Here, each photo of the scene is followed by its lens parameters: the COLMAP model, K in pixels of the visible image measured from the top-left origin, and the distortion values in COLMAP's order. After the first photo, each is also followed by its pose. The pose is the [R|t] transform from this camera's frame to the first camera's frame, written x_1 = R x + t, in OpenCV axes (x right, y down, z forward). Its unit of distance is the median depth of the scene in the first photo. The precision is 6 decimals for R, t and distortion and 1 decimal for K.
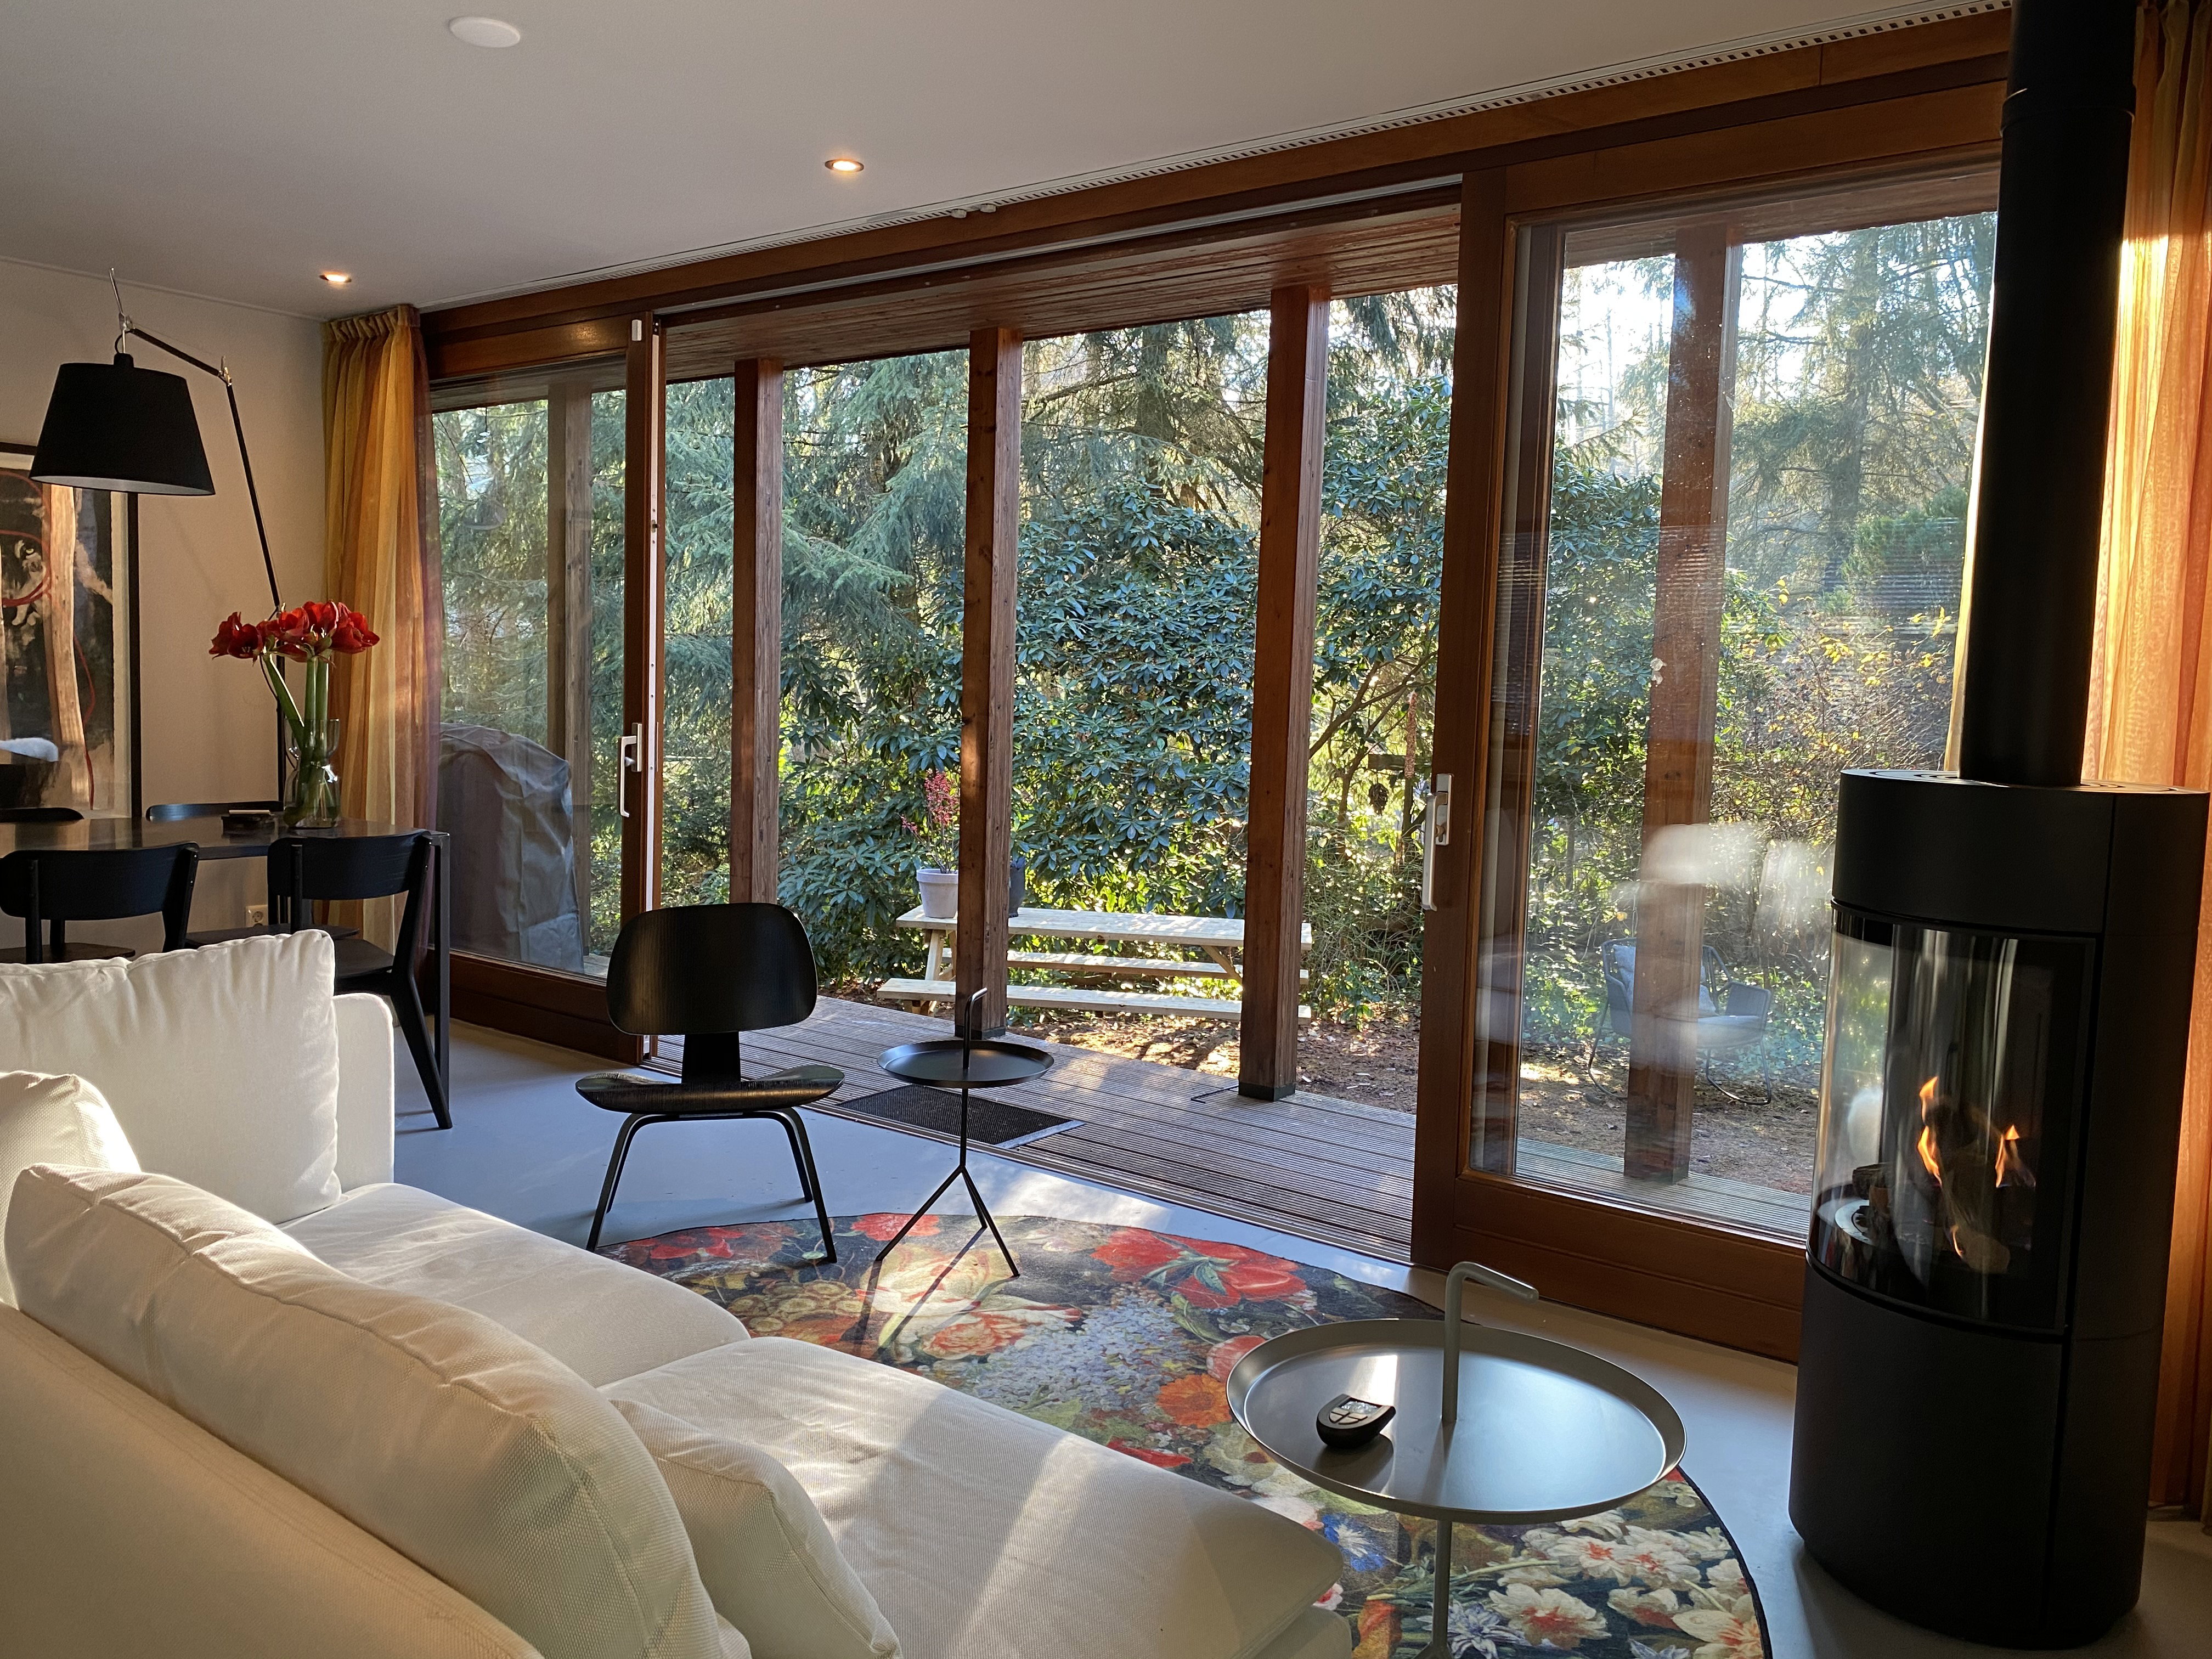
lens RADIAL K [[1682.9, 0, 1106.0], [0, 1682.9, 829.5], [0, 0, 1]] dist [0.007406, 0.002616]
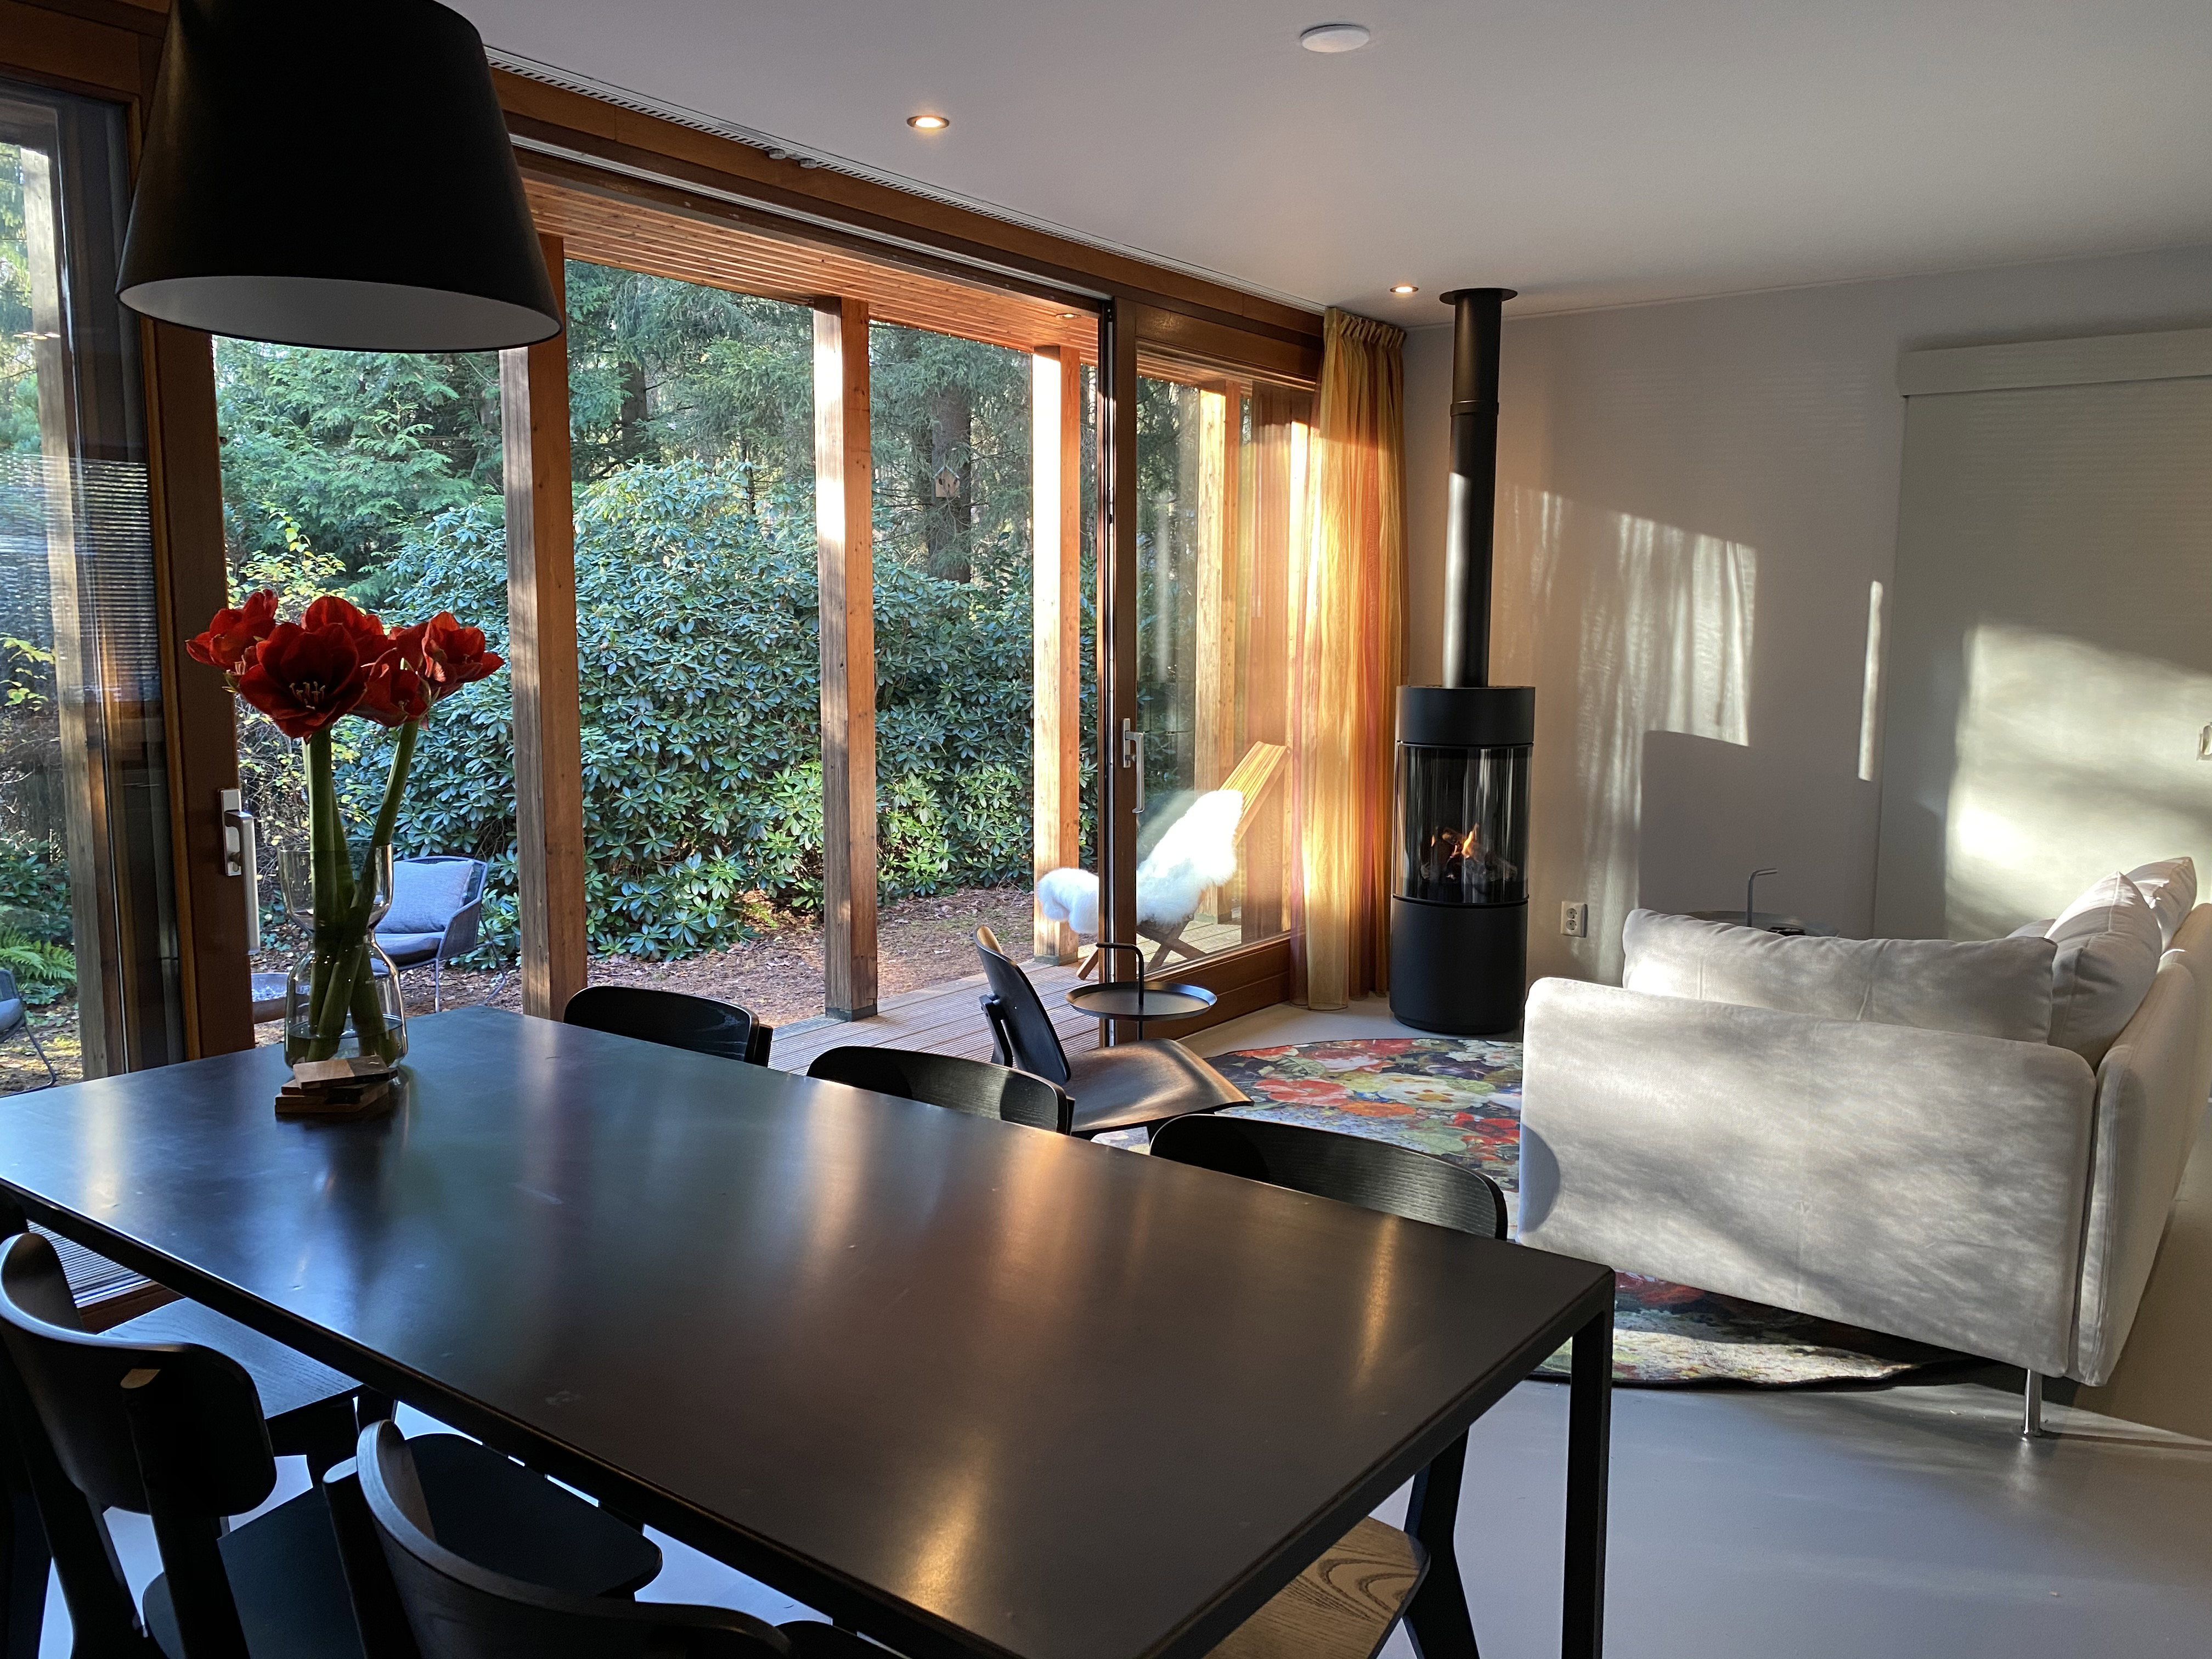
lens RADIAL K [[1682.9, 0, 1106.0], [0, 1682.9, 829.5], [0, 0, 1]] dist [0.007406, 0.002616]
pose [[-0.019512, -0.154728, 0.987764, -1.413008], [0.080455, 0.984506, 0.155806, -0.187189], [-0.996567, 0.082511, -0.006761, 1.180512]]
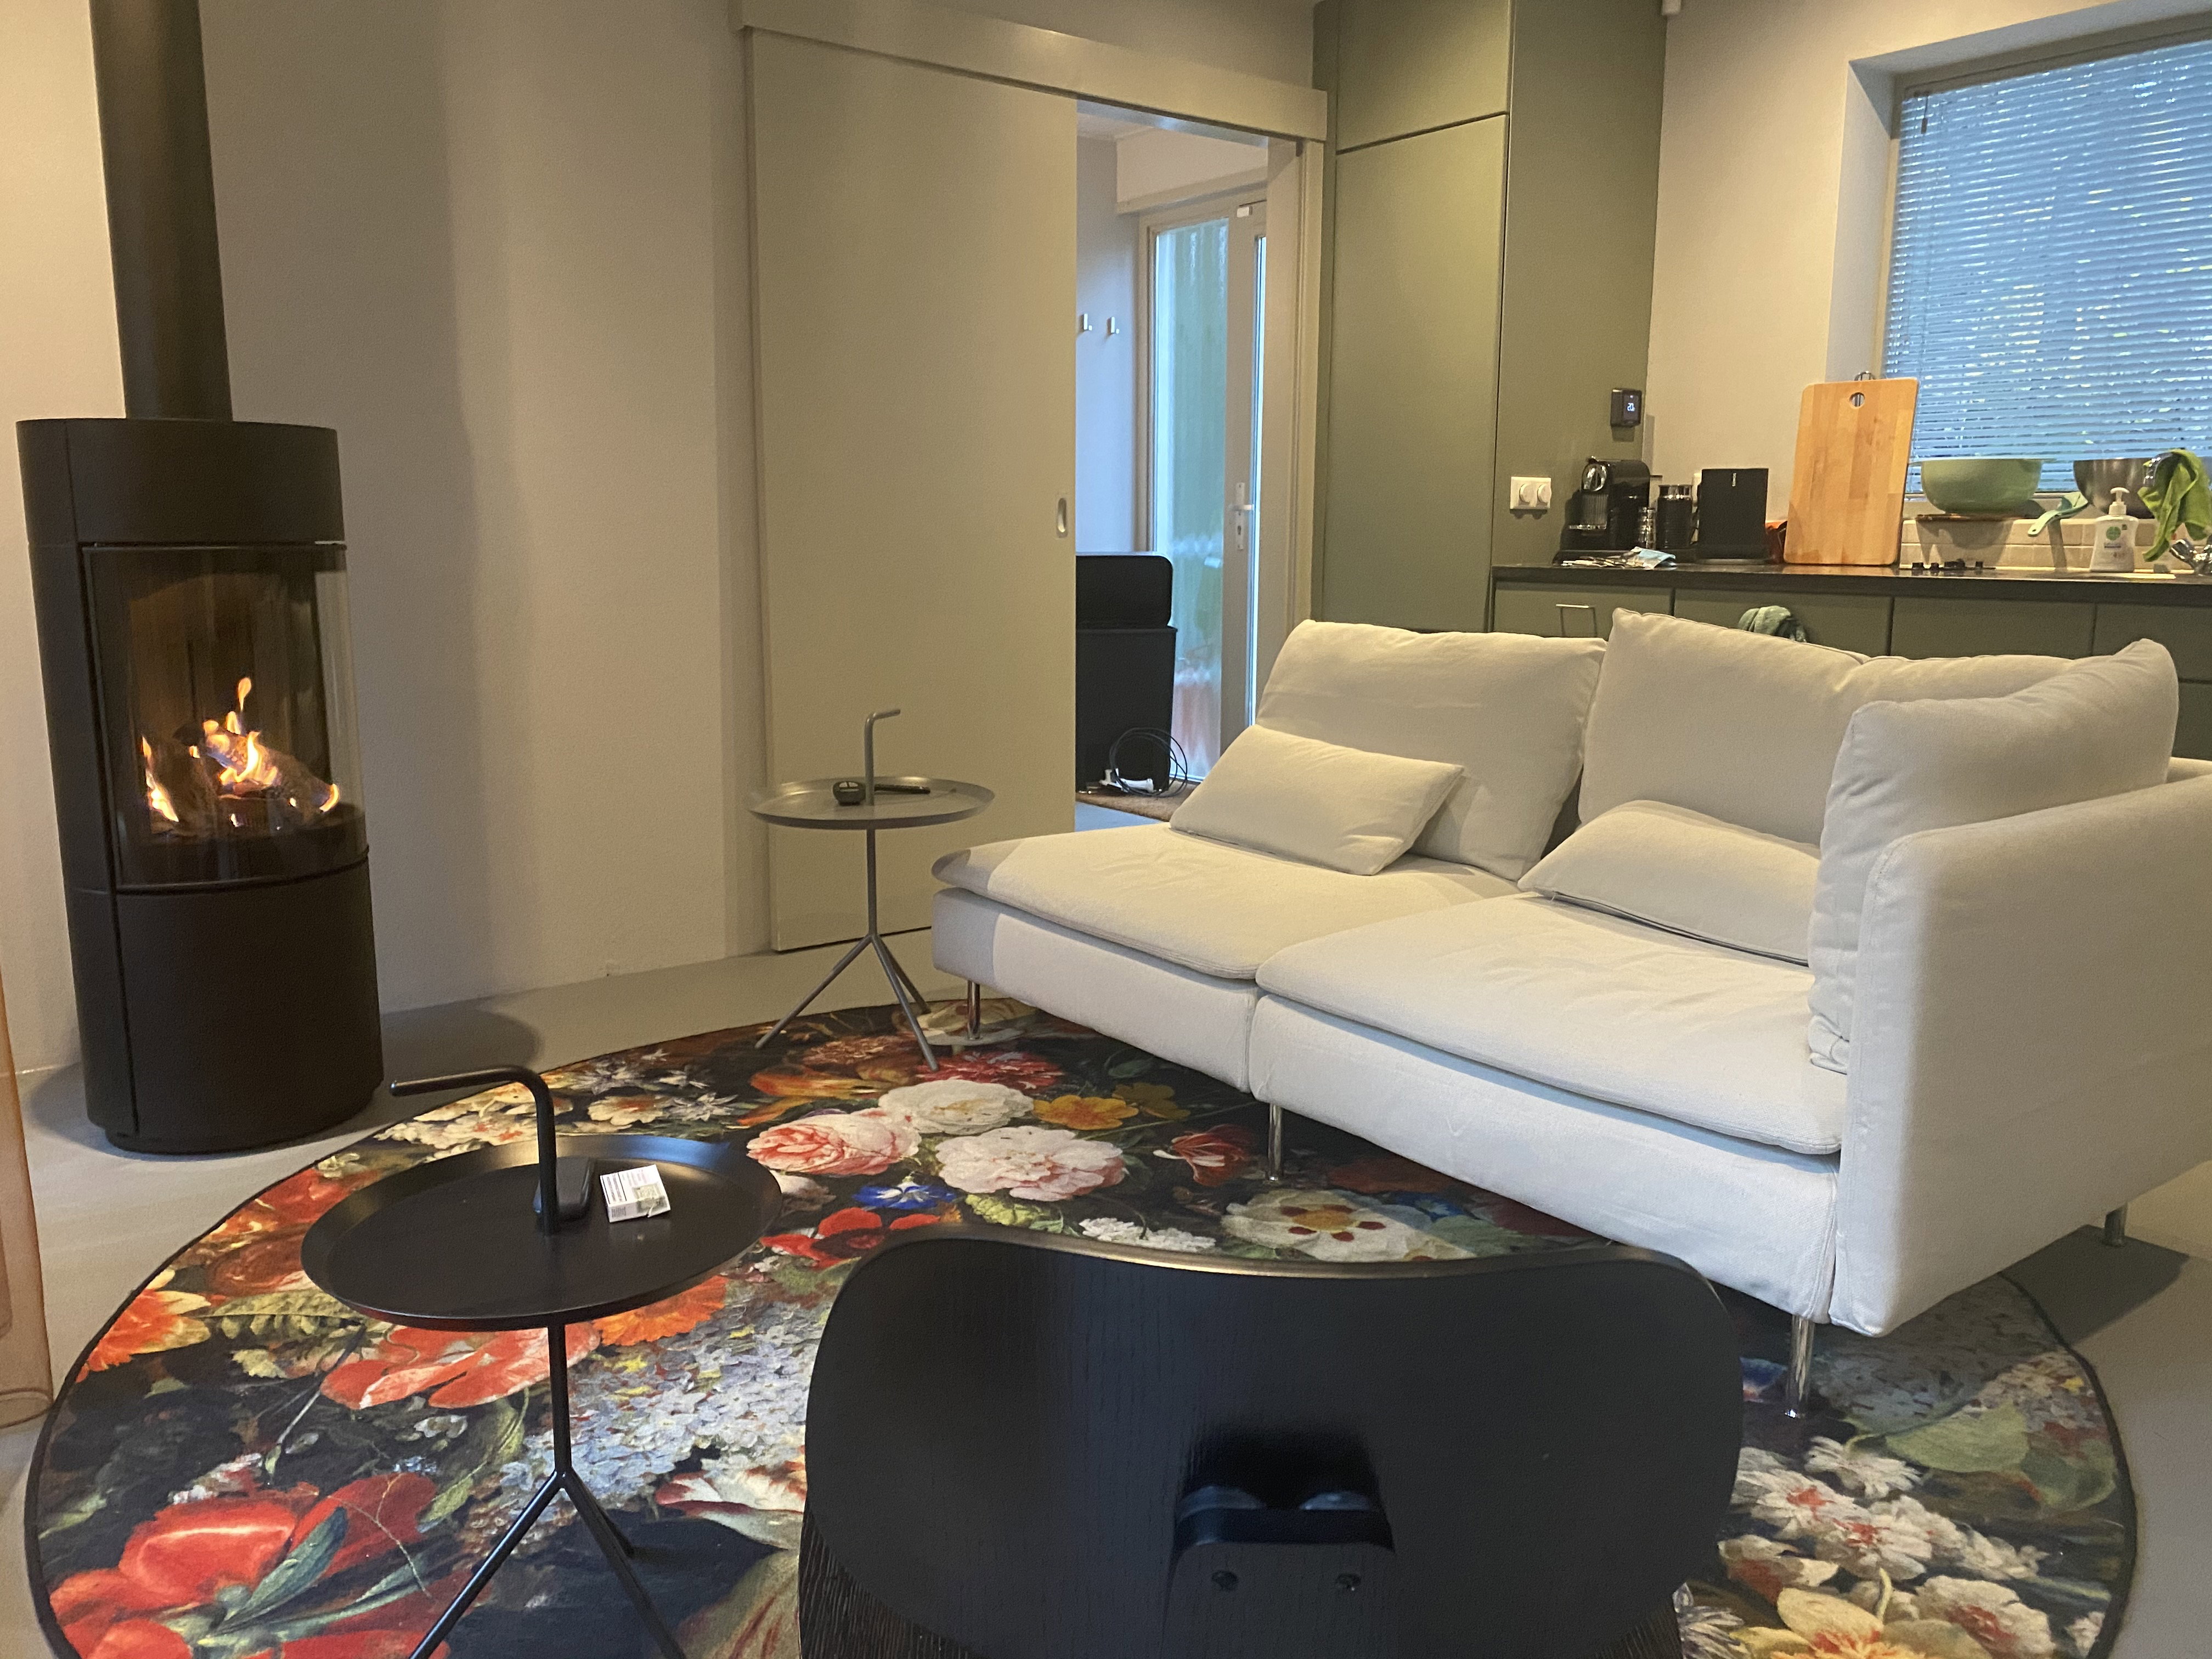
lens RADIAL K [[1682.9, 0, 1106.0], [0, 1682.9, 829.5], [0, 0, 1]] dist [0.007406, 0.002616]
pose [[-0.964294, -0.083226, 0.251417, -0.284644], [-0.012081, 0.962173, 0.272170, -0.063679], [-0.264558, 0.259414, -0.928824, 1.496121]]
